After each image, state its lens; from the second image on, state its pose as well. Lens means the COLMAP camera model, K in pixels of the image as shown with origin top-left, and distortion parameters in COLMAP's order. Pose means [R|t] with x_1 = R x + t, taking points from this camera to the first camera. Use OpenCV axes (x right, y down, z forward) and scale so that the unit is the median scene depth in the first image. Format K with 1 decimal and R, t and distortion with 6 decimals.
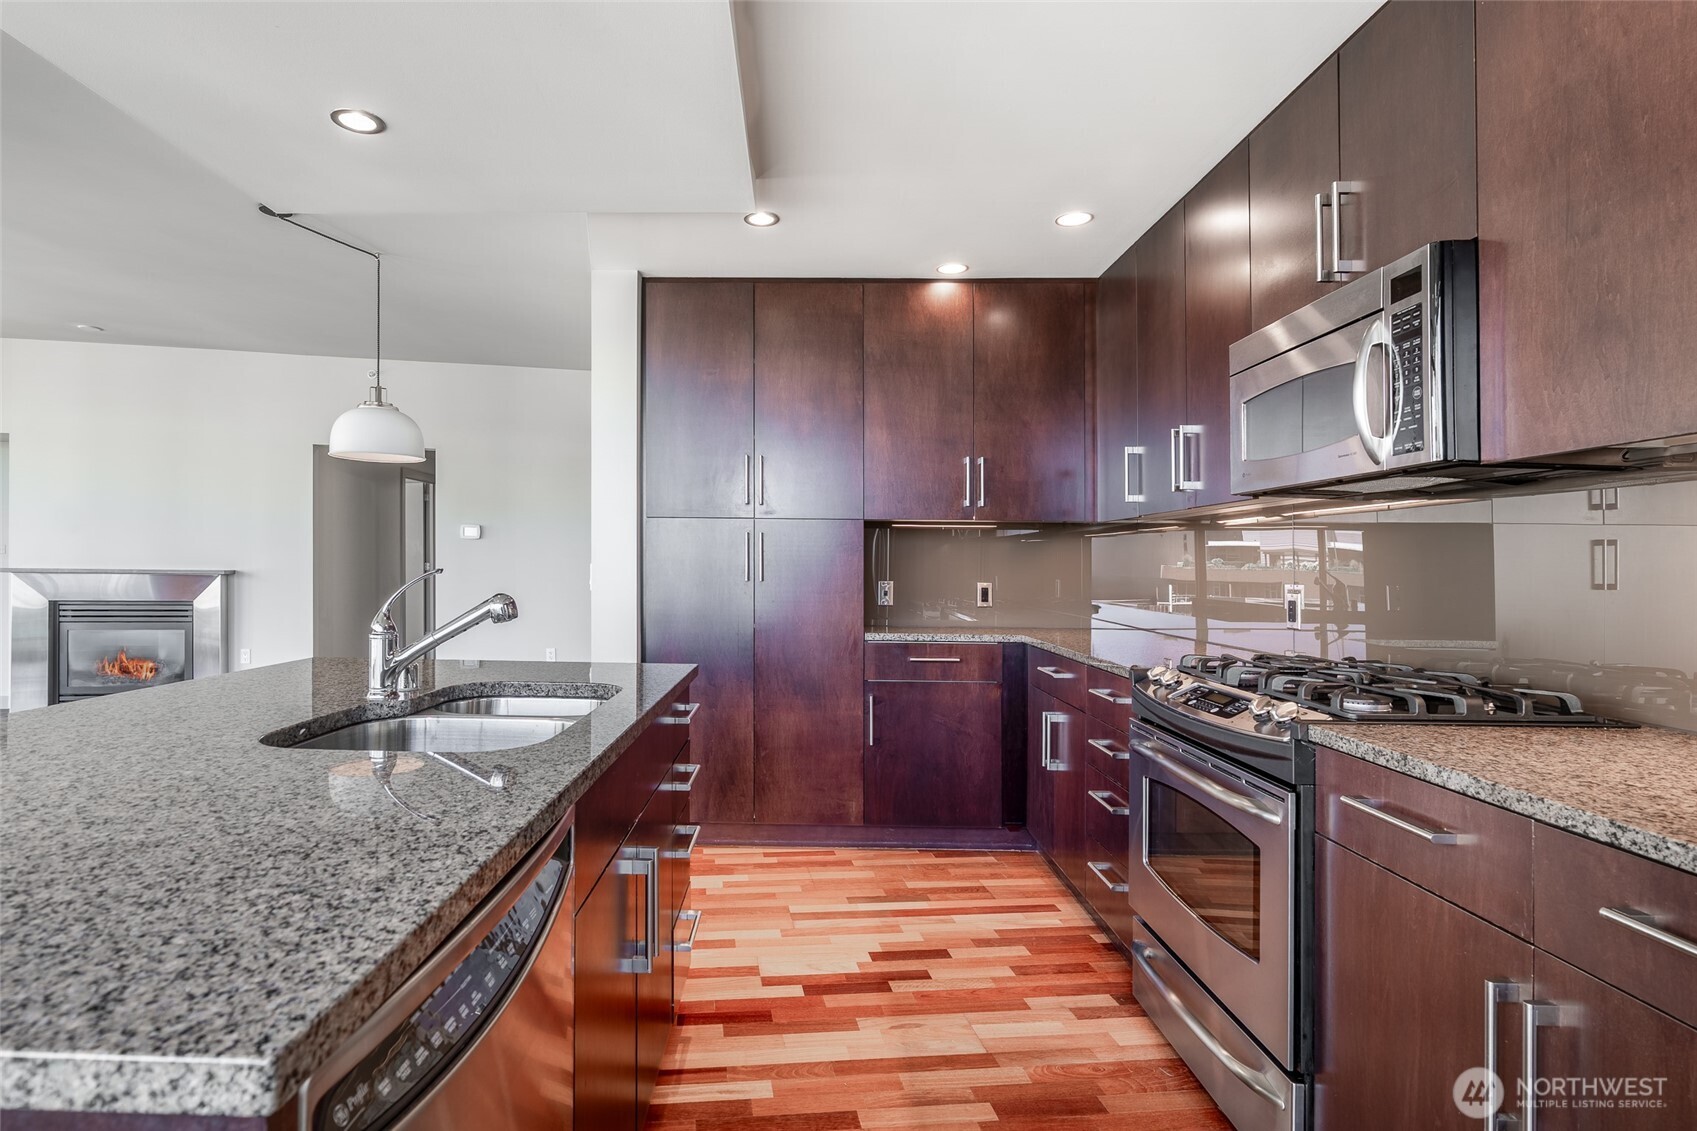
lens RADIAL K [[819.2, 0, 848.5], [0, 819.2, 565.5], [0, 0, 1]] dist [-0.003086, -0.000255]
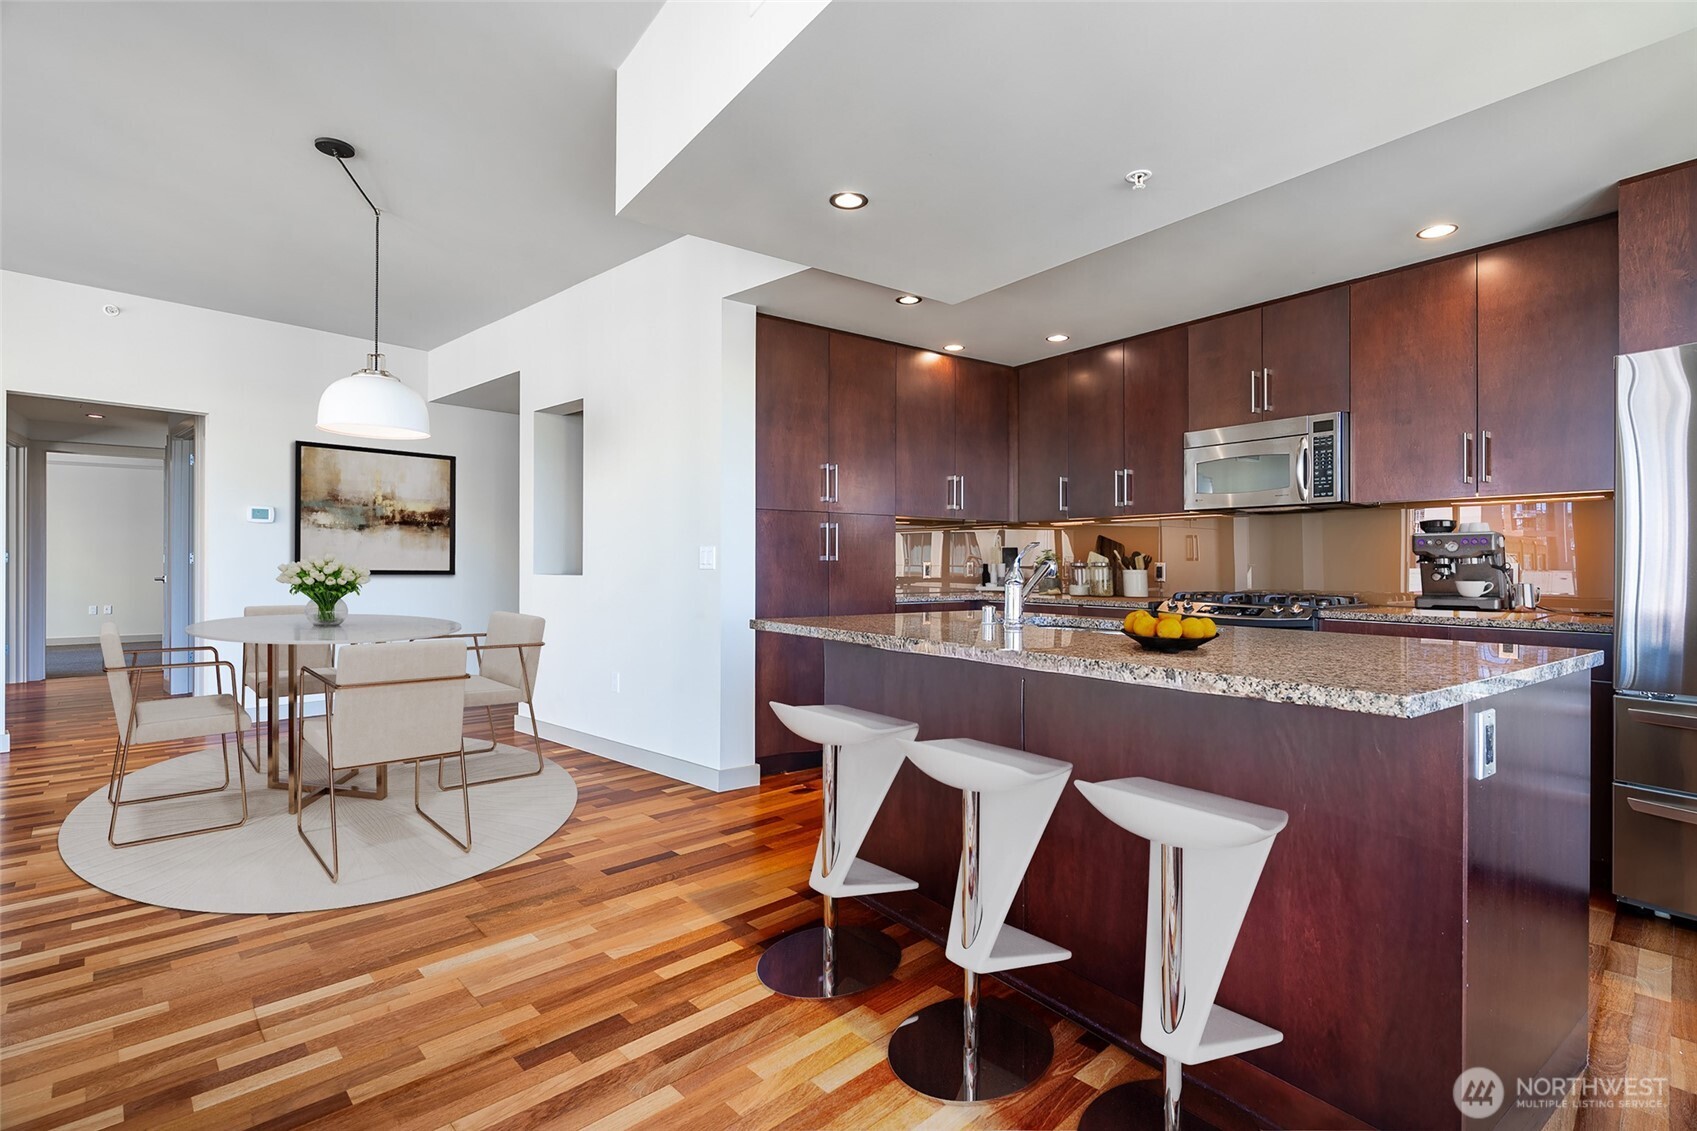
lens RADIAL K [[772.9, 0, 787.4], [0, 772.9, 562.7], [0, 0, 1]] dist [-0.000093, -0.000149]
pose [[0.791097, -0.017137, 0.611450, -0.914233], [0.013663, 0.999853, 0.010346, 0.004687], [-0.611538, 0.000170, 0.791215, 0.081461]]
